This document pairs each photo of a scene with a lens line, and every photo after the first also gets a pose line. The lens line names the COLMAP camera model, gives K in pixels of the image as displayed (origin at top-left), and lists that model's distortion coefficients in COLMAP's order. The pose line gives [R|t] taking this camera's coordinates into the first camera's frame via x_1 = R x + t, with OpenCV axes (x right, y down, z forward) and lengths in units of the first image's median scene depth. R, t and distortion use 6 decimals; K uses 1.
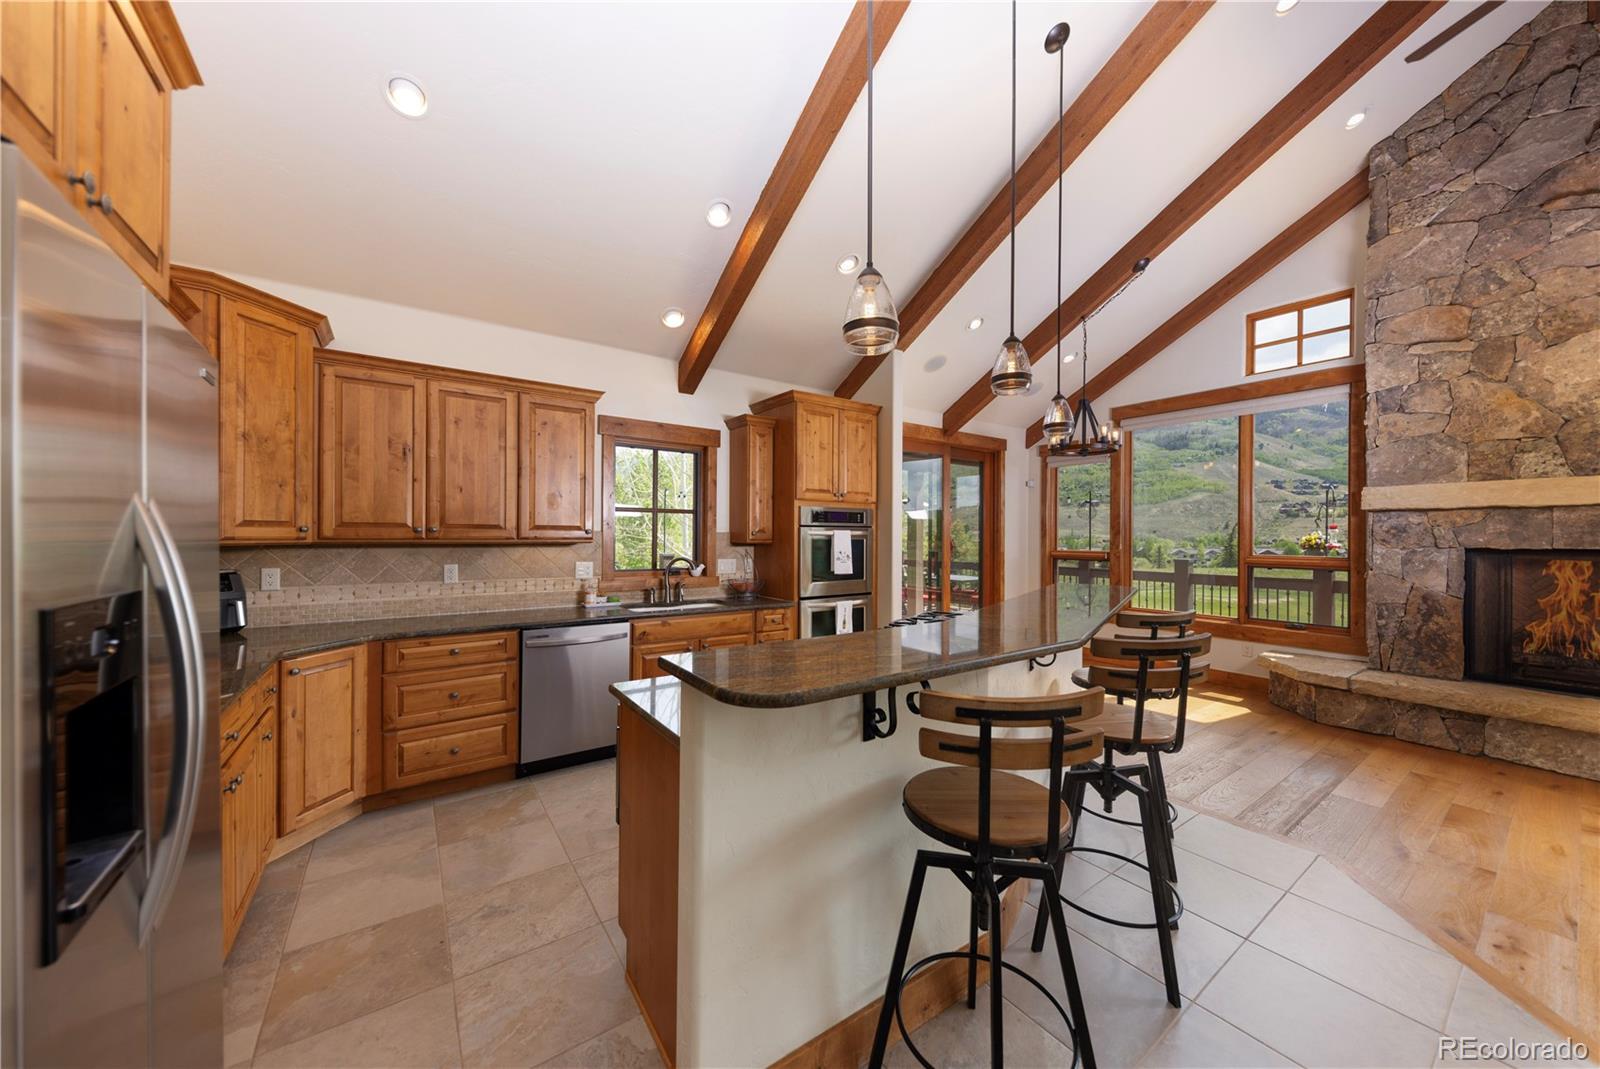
lens RADIAL K [[556.0, 0, 800.0], [0, 556.0, 534.5], [0, 0, 1]] dist [0.001933, -0.000118]
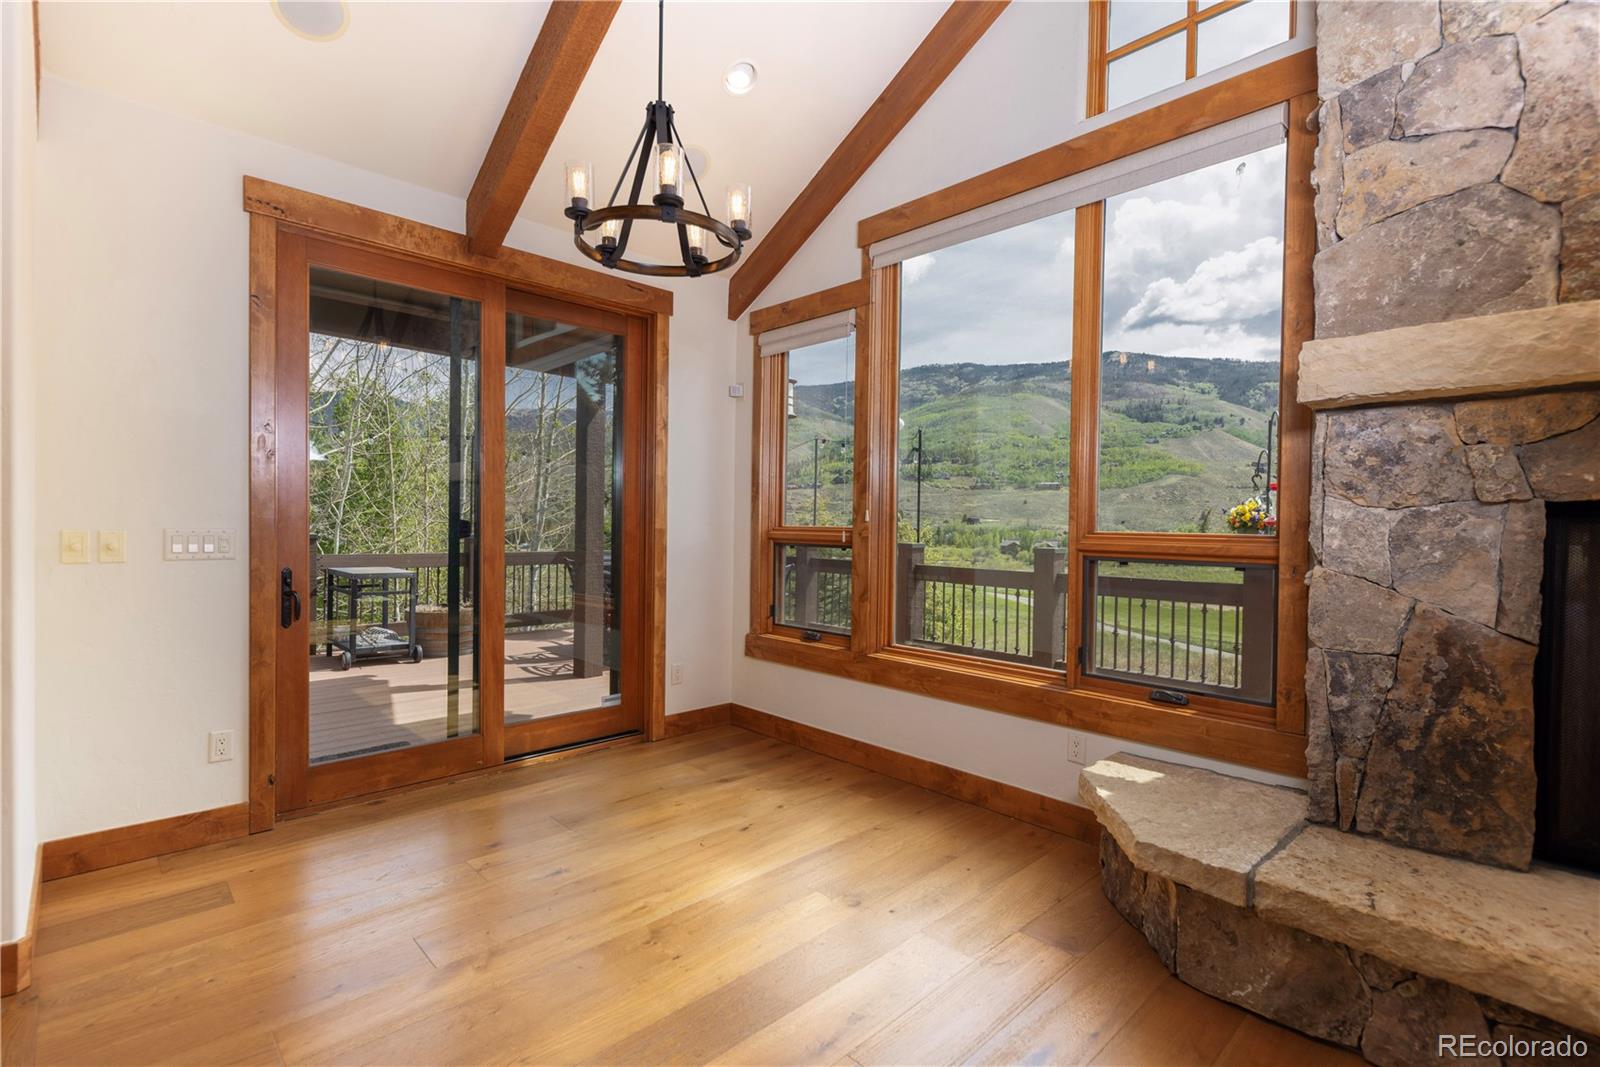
lens RADIAL K [[735.8, 0, 793.0], [0, 735.8, 531.0], [0, 0, 1]] dist [0.000221, -0.000138]
pose [[0.989377, 0.008847, 0.145102, 0.613611], [-0.010770, 0.999864, 0.012475, 0.039721], [-0.144972, -0.013905, 0.989338, 0.571109]]
